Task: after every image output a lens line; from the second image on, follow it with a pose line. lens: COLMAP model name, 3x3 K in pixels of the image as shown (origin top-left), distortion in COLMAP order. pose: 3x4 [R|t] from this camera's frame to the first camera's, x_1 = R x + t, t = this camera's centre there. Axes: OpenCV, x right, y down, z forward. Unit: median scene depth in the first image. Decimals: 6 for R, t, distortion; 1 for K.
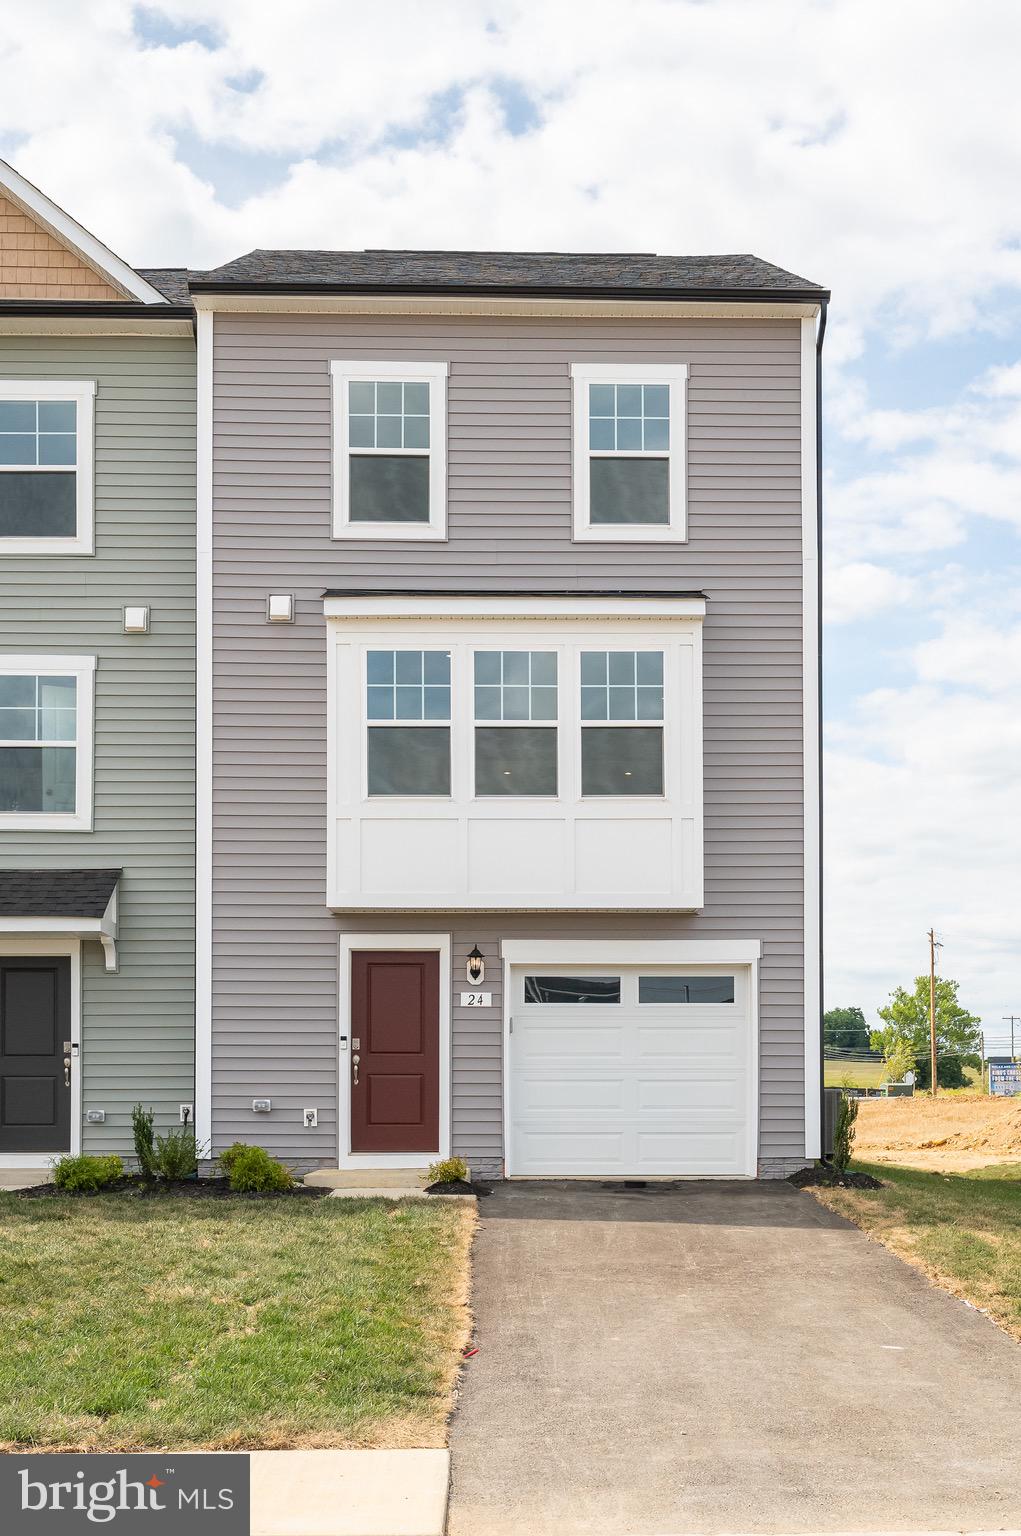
lens RADIAL K [[1299.5, 0, 510.2], [0, 1299.5, 766.5], [0, 0, 1]] dist [-0.005723, -0.000540]
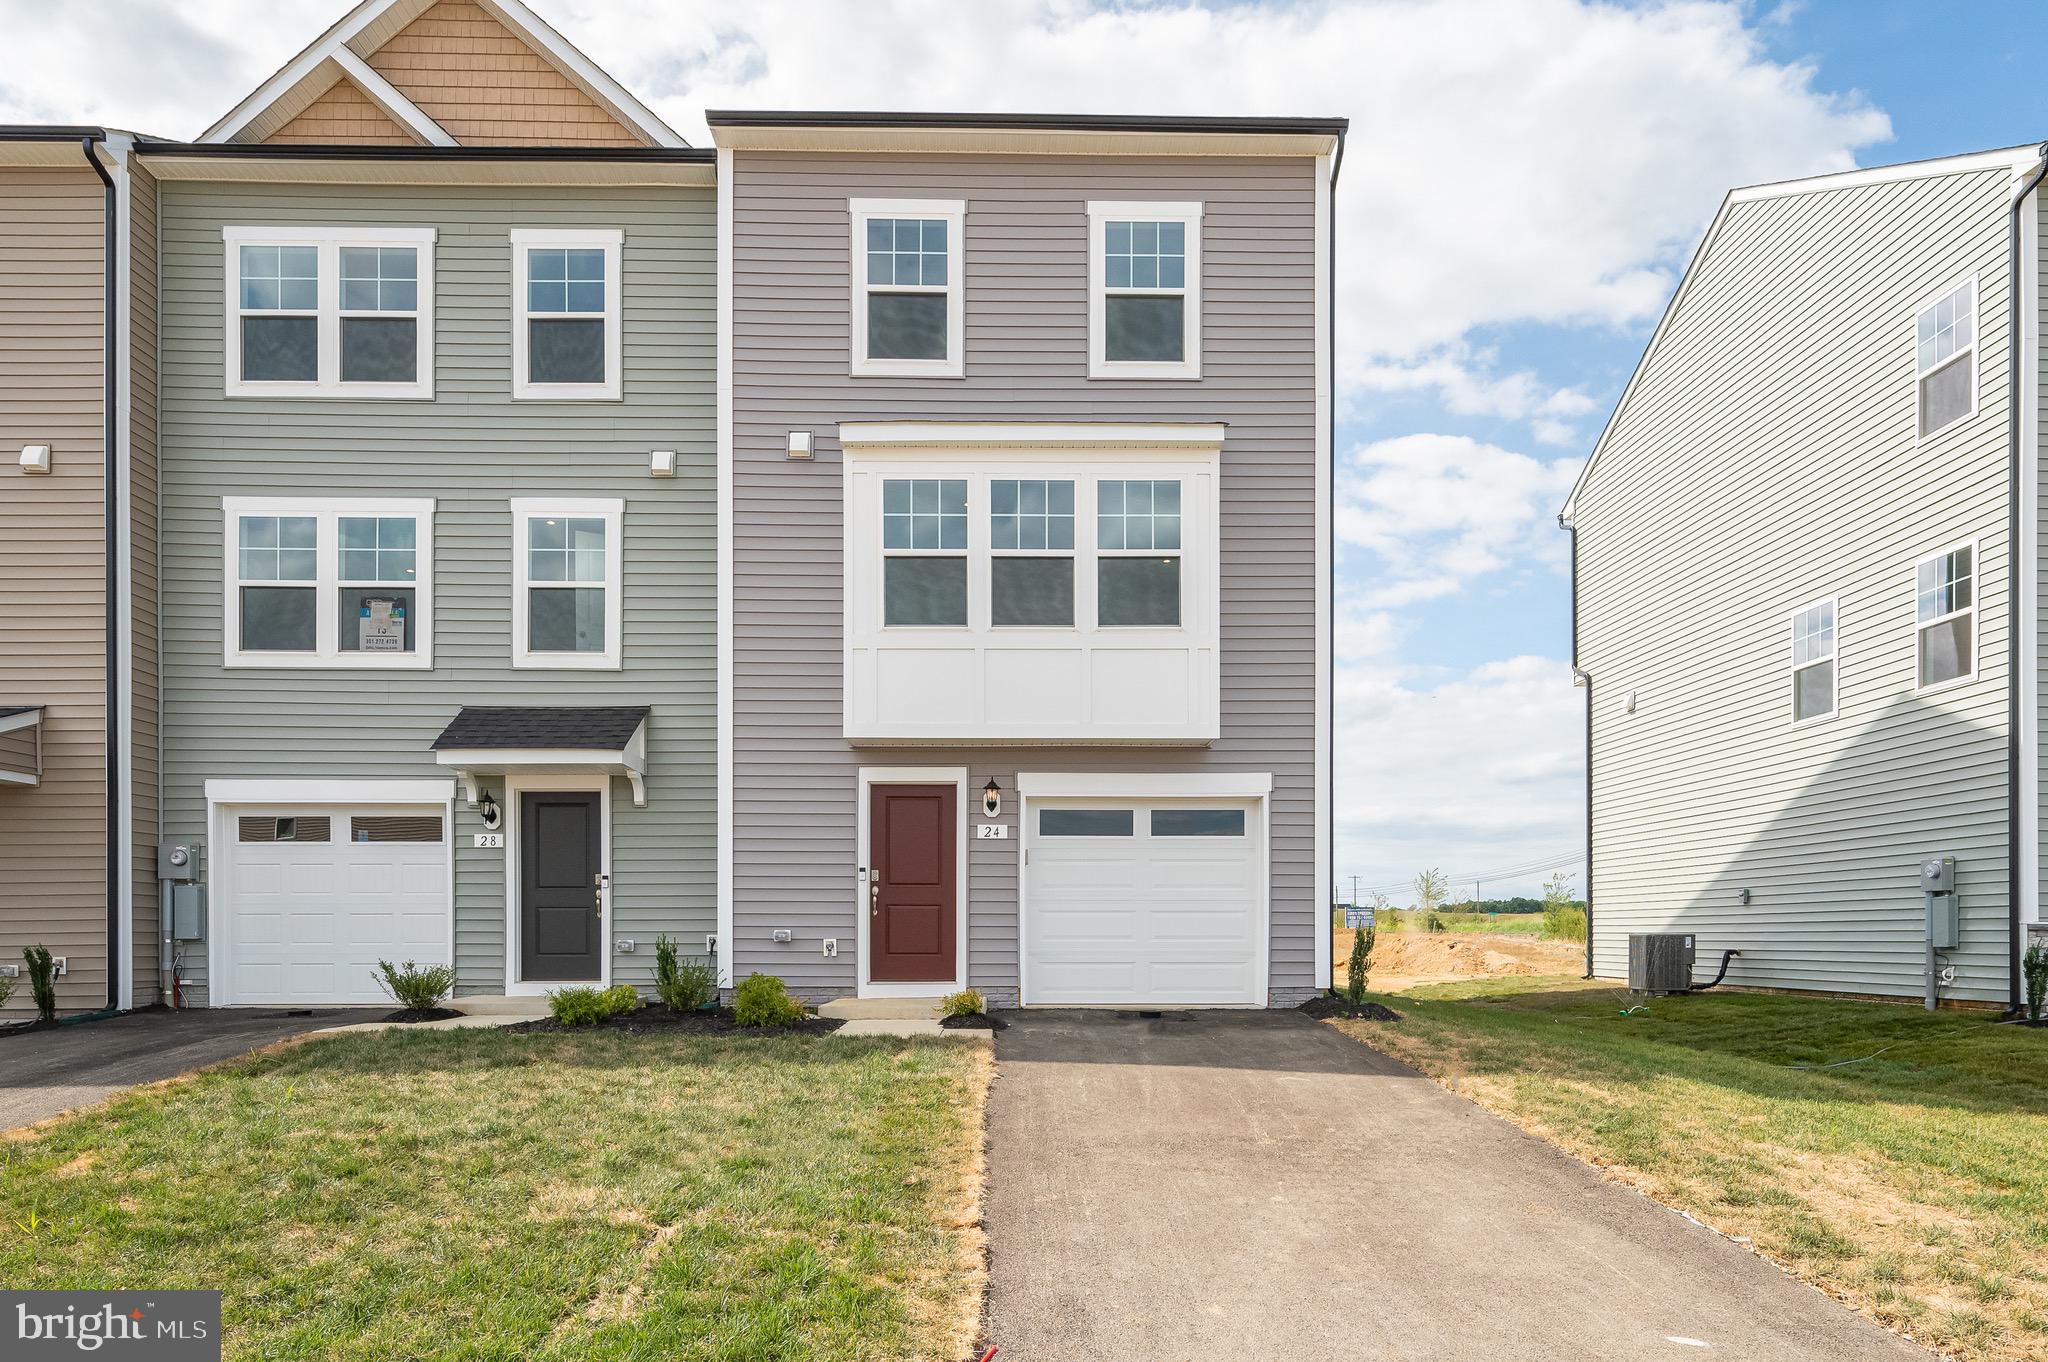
lens RADIAL K [[953.3, 0, 1019.3], [0, 953.3, 685.1], [0, 0, 1]] dist [0.001495, -0.000227]
pose [[0.999997, 0.001408, 0.002089, -0.007127], [-0.001404, 0.999998, -0.001616, 0.067420], [-0.002092, 0.001613, 0.999997, 0.258778]]
